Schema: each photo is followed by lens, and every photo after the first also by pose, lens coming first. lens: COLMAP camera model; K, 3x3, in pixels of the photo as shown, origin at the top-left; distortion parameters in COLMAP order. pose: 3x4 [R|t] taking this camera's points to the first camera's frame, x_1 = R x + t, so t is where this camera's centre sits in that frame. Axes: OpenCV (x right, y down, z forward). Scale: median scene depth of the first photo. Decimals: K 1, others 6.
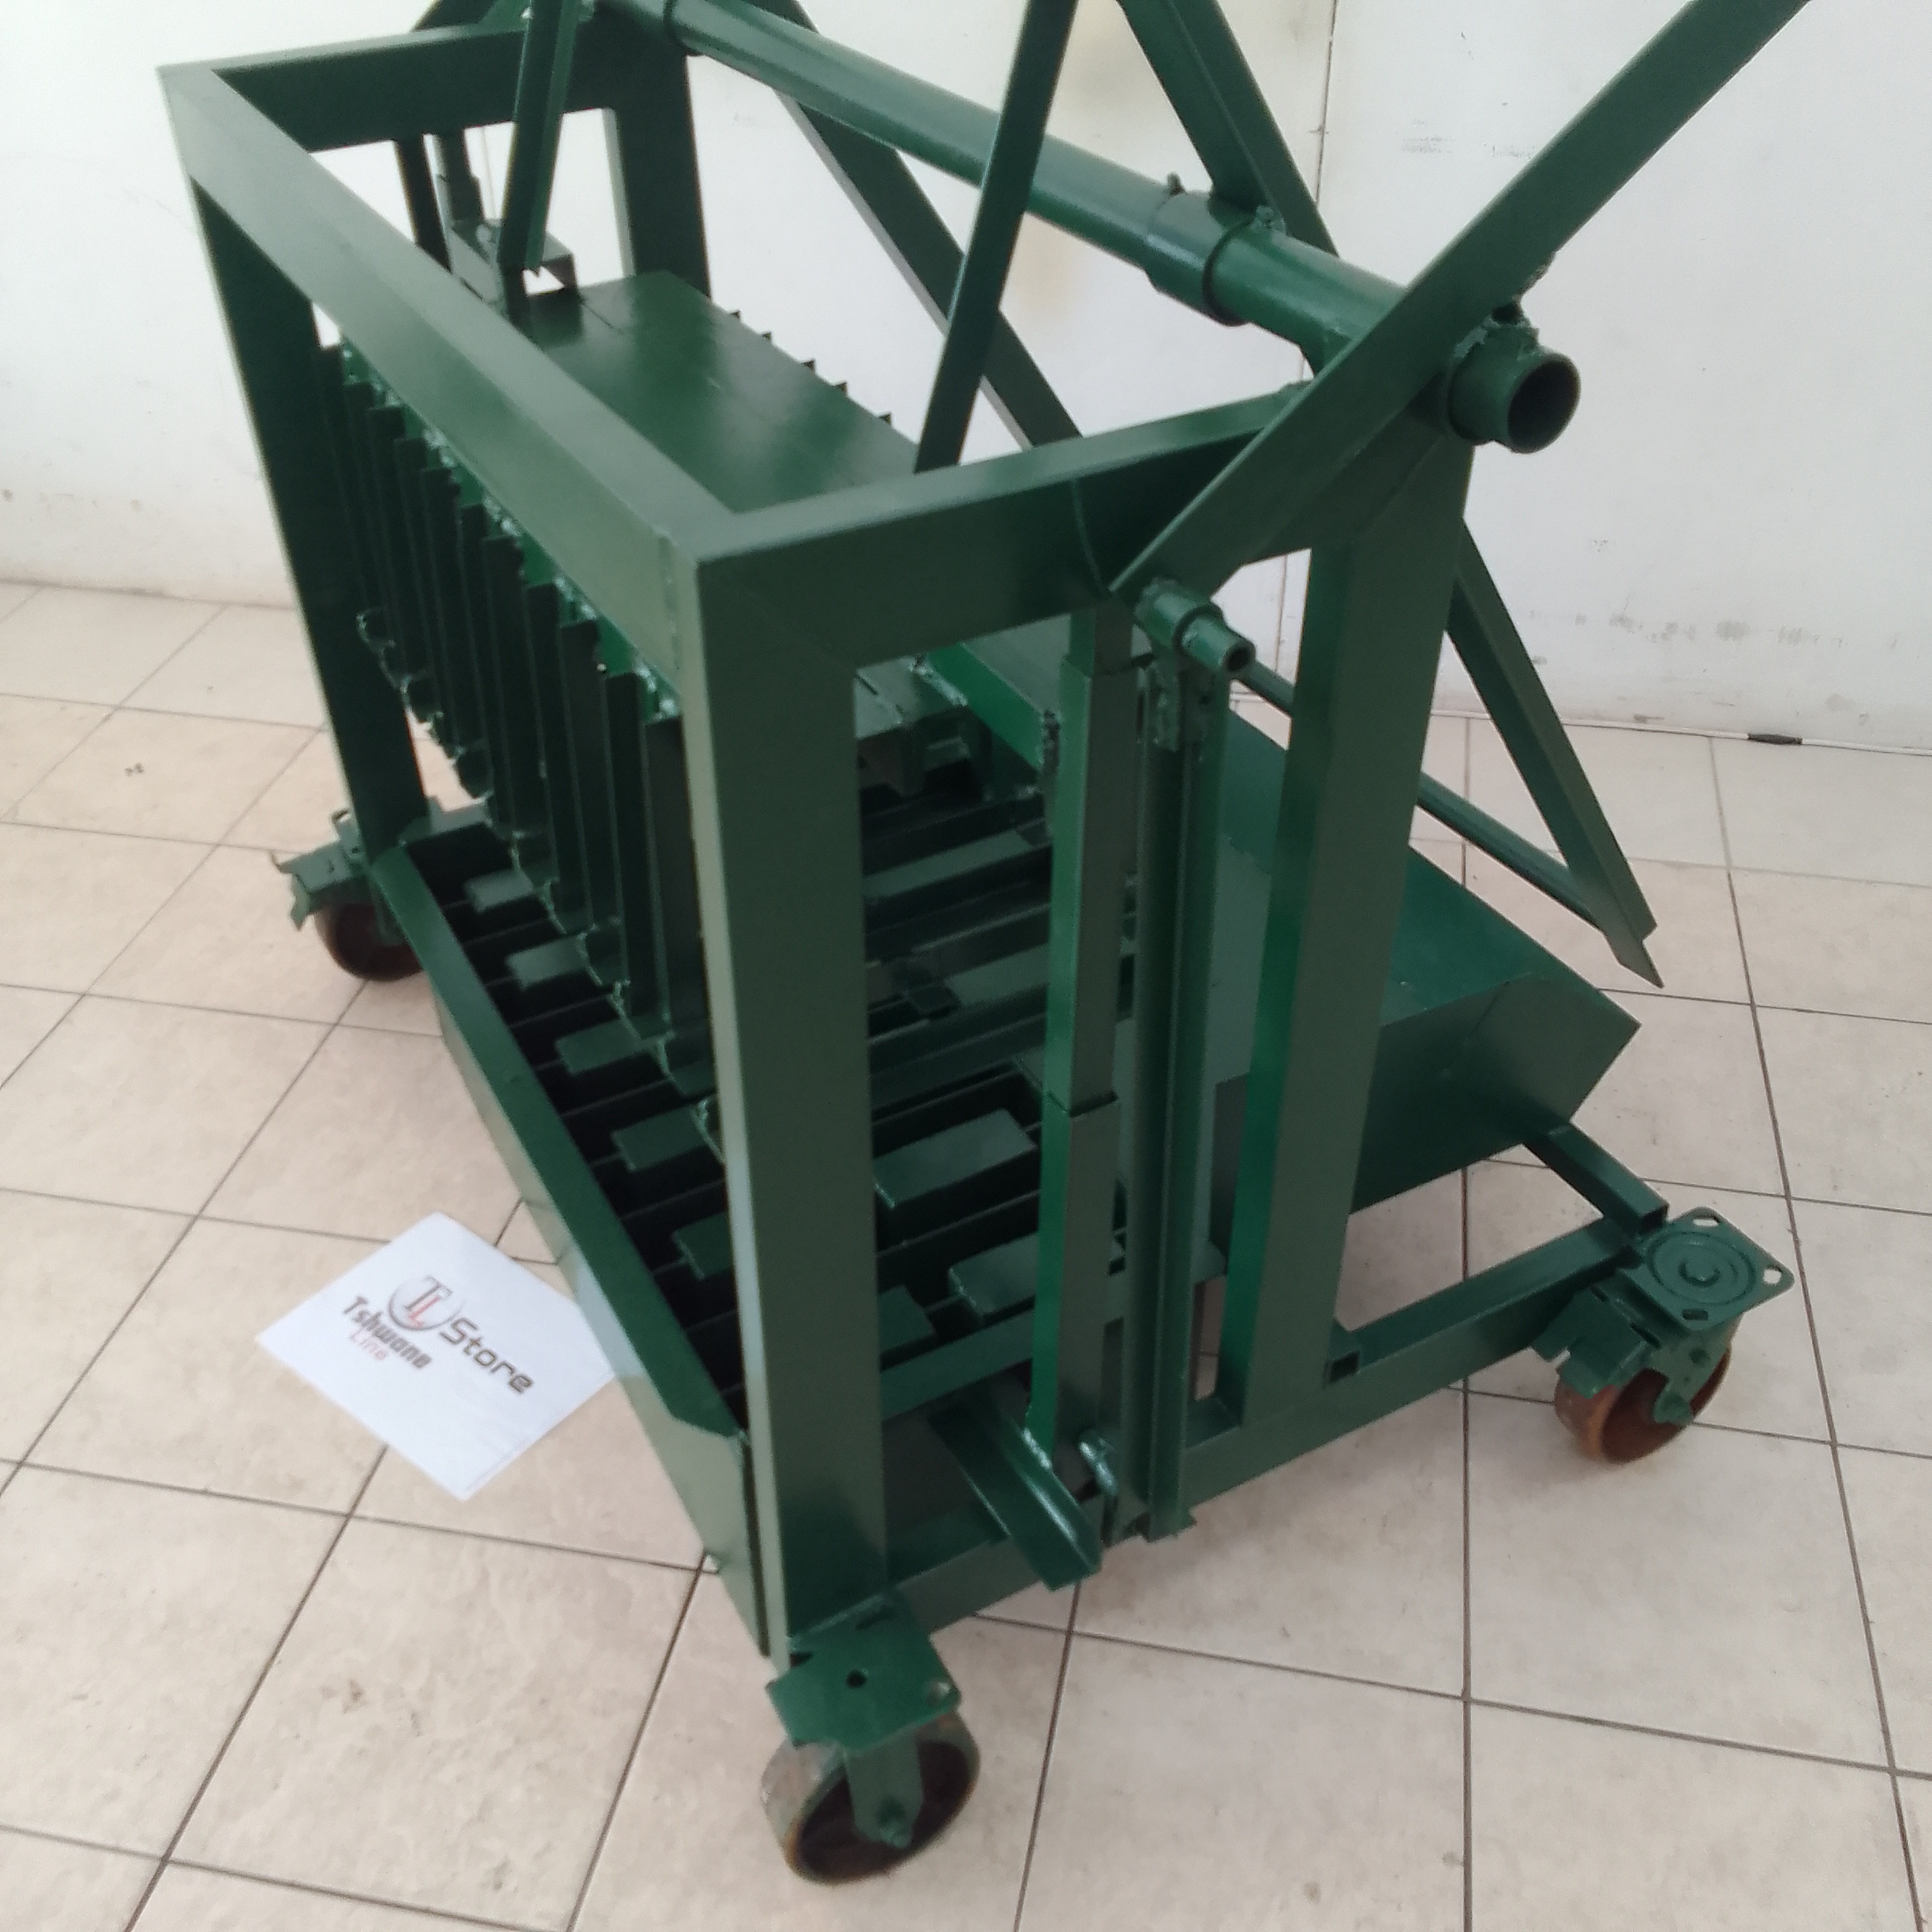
lens RADIAL K [[1995.9, 0, 1000.8], [0, 1995.9, 948.8], [0, 0, 1]] dist [0.019400, 0.000000]
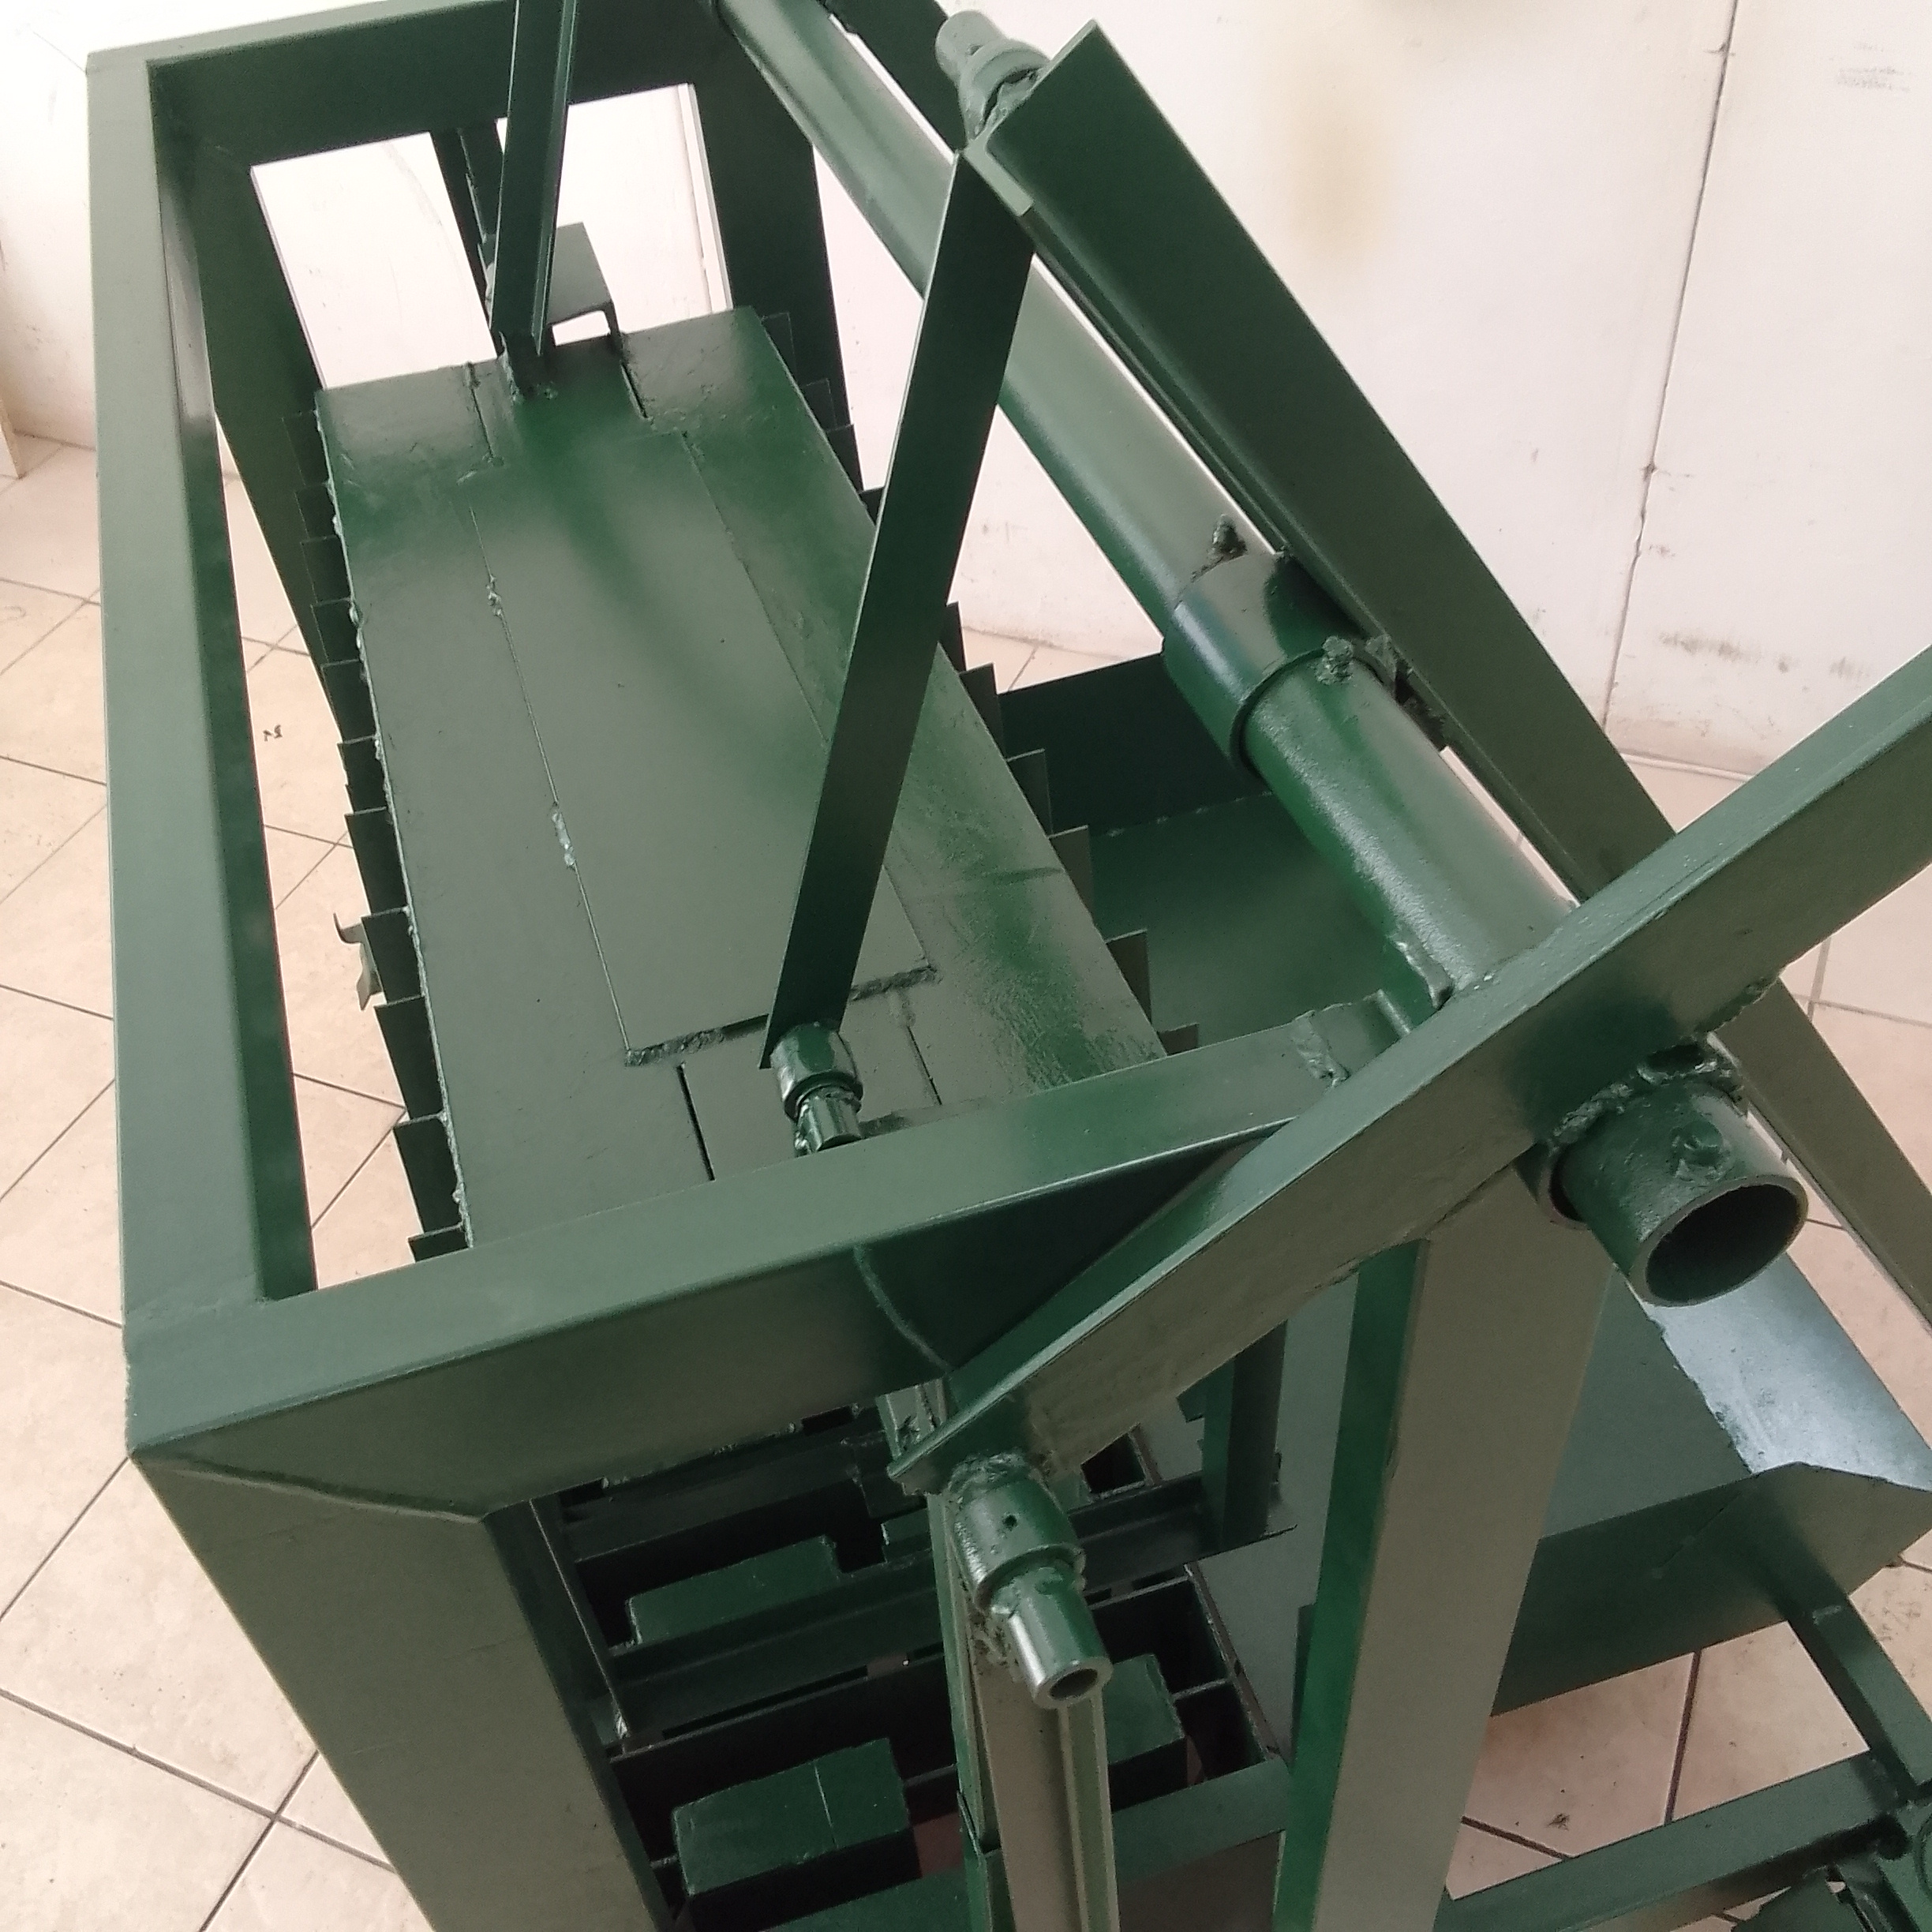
lens RADIAL K [[1995.9, 0, 982.1], [0, 1995.9, 1000.5], [0, 0, 1]] dist [0.019400, 0.000000]
pose [[0.976210, 0.108714, -0.187602, 0.091174], [-0.077594, 0.983083, 0.165915, -0.217755], [0.202466, -0.147411, 0.968131, 0.261487]]
